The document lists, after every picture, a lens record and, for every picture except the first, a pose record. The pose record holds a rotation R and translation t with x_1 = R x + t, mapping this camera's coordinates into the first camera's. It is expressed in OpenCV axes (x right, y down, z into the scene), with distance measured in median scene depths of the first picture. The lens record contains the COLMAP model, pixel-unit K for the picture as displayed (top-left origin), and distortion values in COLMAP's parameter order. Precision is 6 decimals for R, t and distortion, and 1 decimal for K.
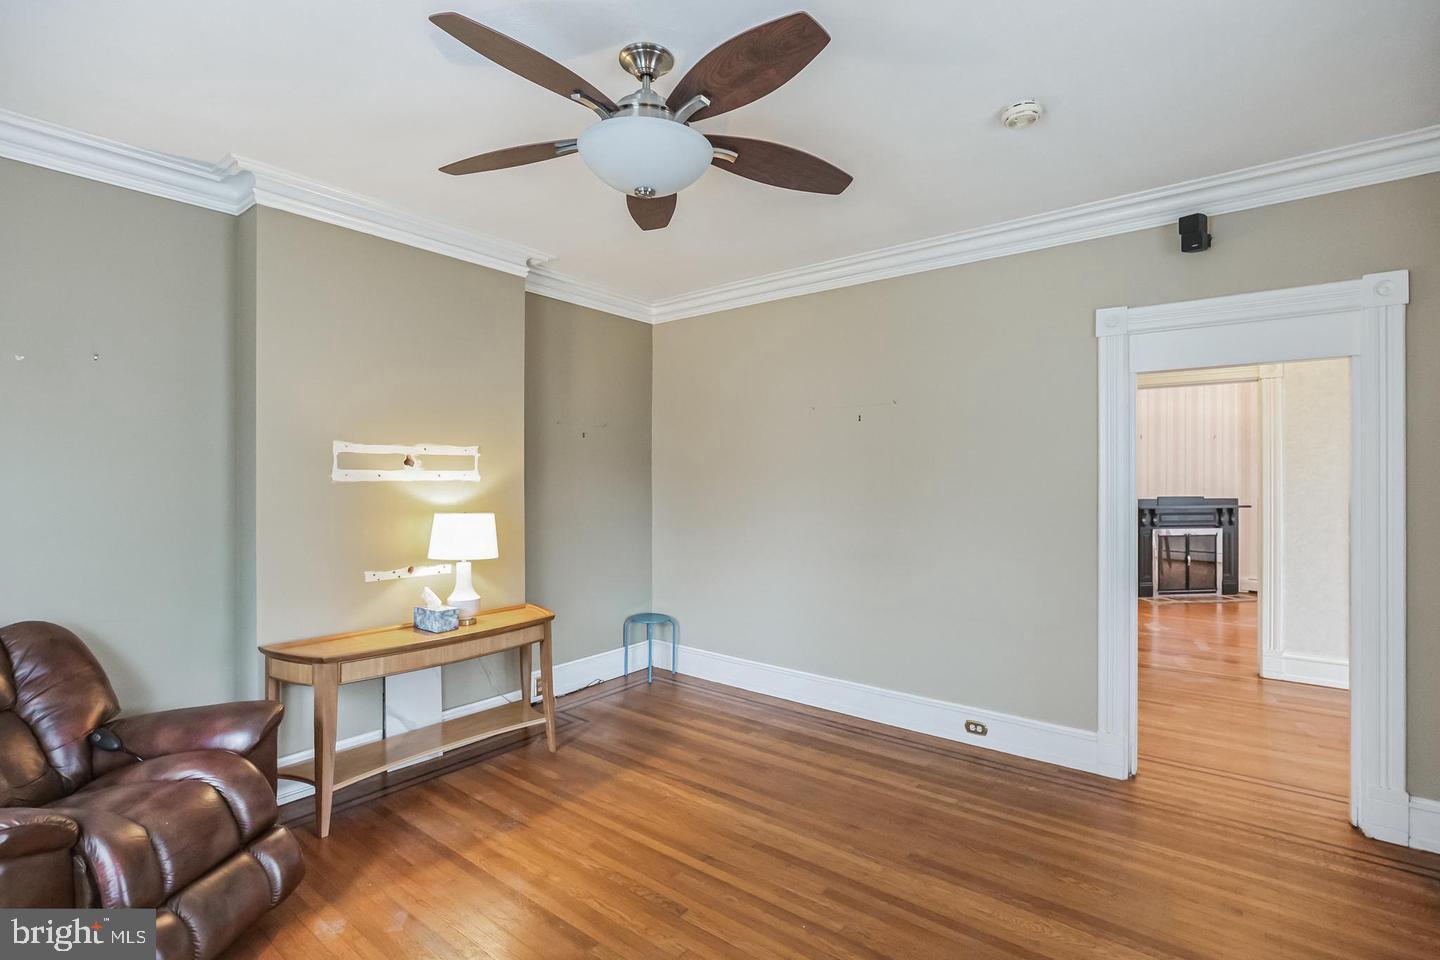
lens RADIAL K [[674.8, 0, 720.0], [0, 674.8, 480.0], [0, 0, 1]] dist [0.008033, -0.000818]
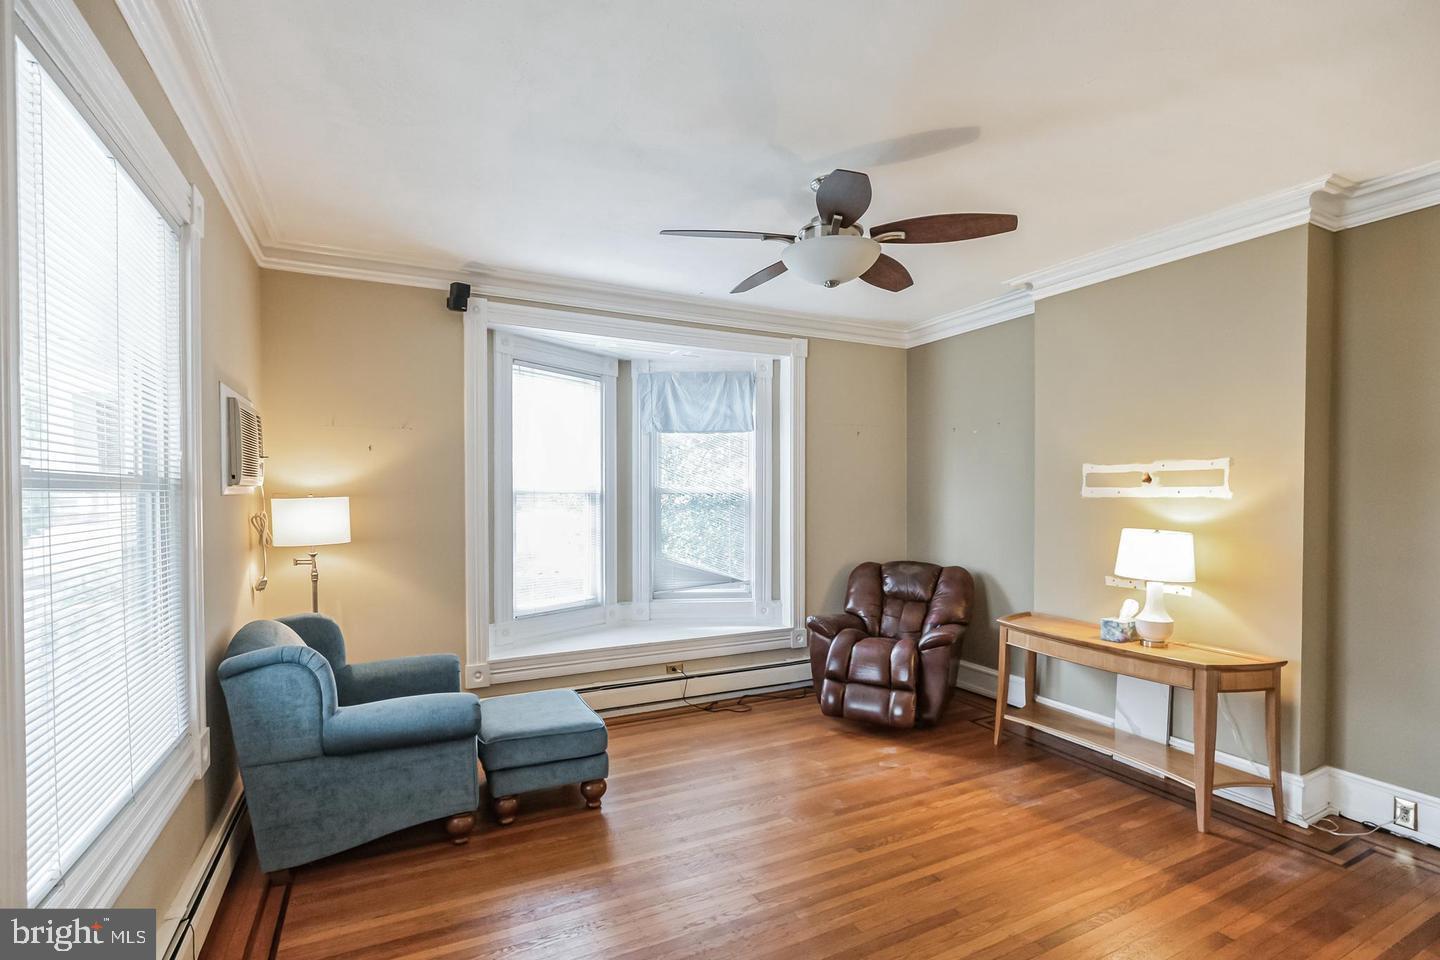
lens RADIAL K [[678.6, 0, 719.6], [0, 678.6, 505.0], [0, 0, 1]] dist [-0.000861, 0.000177]
pose [[-0.424077, 0.013769, -0.905521, 0.759922], [-0.005380, 0.999828, 0.017722, -0.001882], [0.905610, 0.012387, -0.423930, 0.849211]]
